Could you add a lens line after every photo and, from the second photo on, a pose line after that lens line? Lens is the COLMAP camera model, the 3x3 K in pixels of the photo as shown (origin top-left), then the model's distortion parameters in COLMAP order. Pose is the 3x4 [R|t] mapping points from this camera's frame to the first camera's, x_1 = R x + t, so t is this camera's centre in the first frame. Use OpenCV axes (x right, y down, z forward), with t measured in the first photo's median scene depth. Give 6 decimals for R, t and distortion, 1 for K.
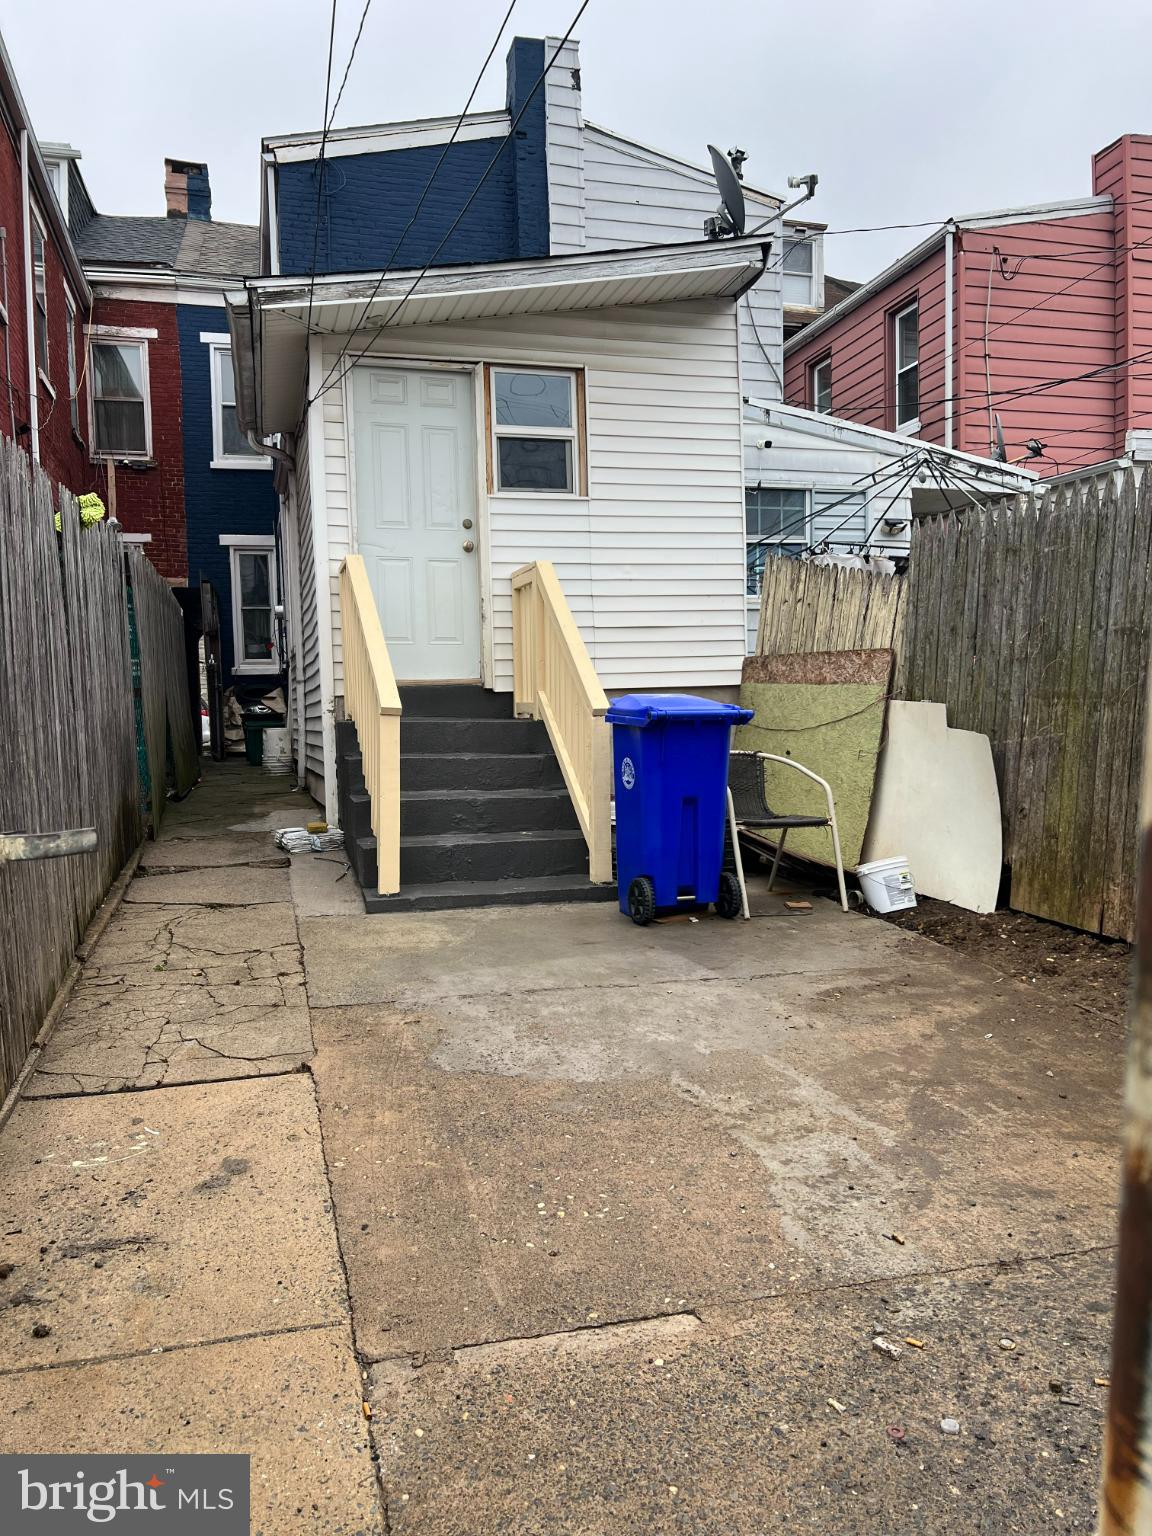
lens RADIAL K [[1147.4, 0, 576.6], [0, 1147.4, 770.1], [0, 0, 1]] dist [-0.000730, -0.000615]
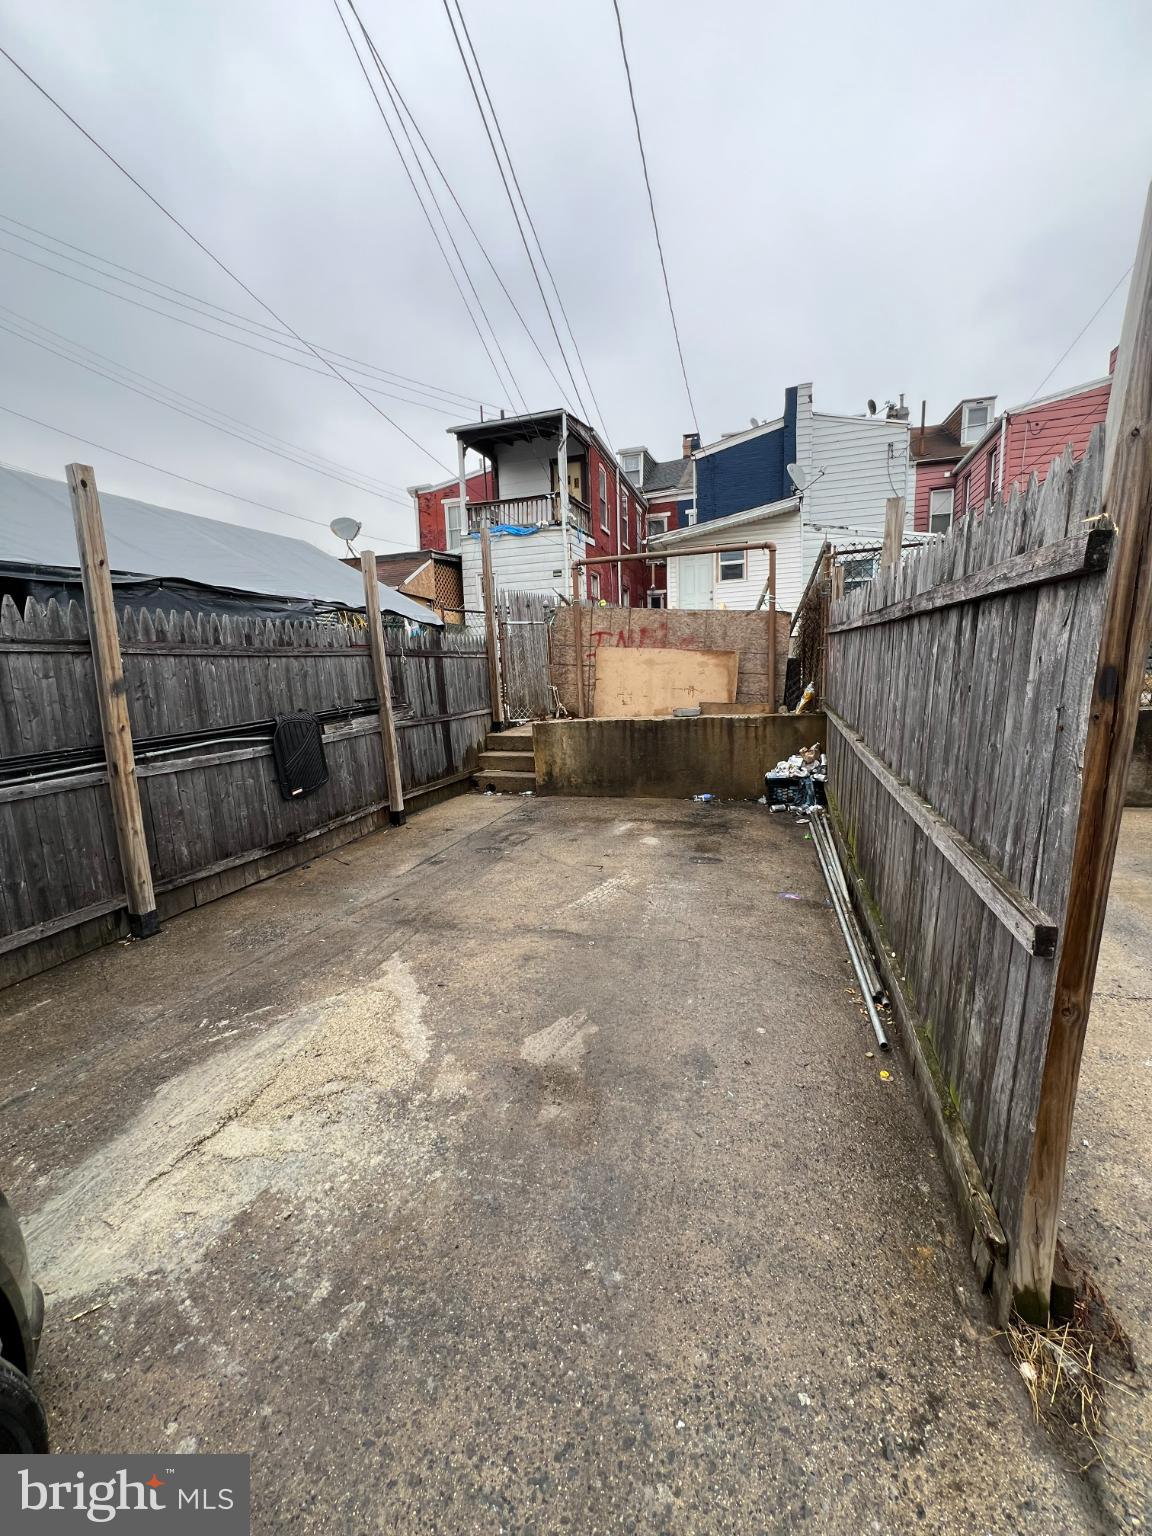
lens RADIAL K [[611.9, 0, 573.8], [0, 611.9, 774.4], [0, 0, 1]] dist [0.000314, 0.000020]
pose [[0.832380, 0.088880, -0.547031, 0.340036], [-0.017563, 0.990791, 0.134257, 0.051897], [0.553927, -0.102146, 0.826276, -0.456074]]
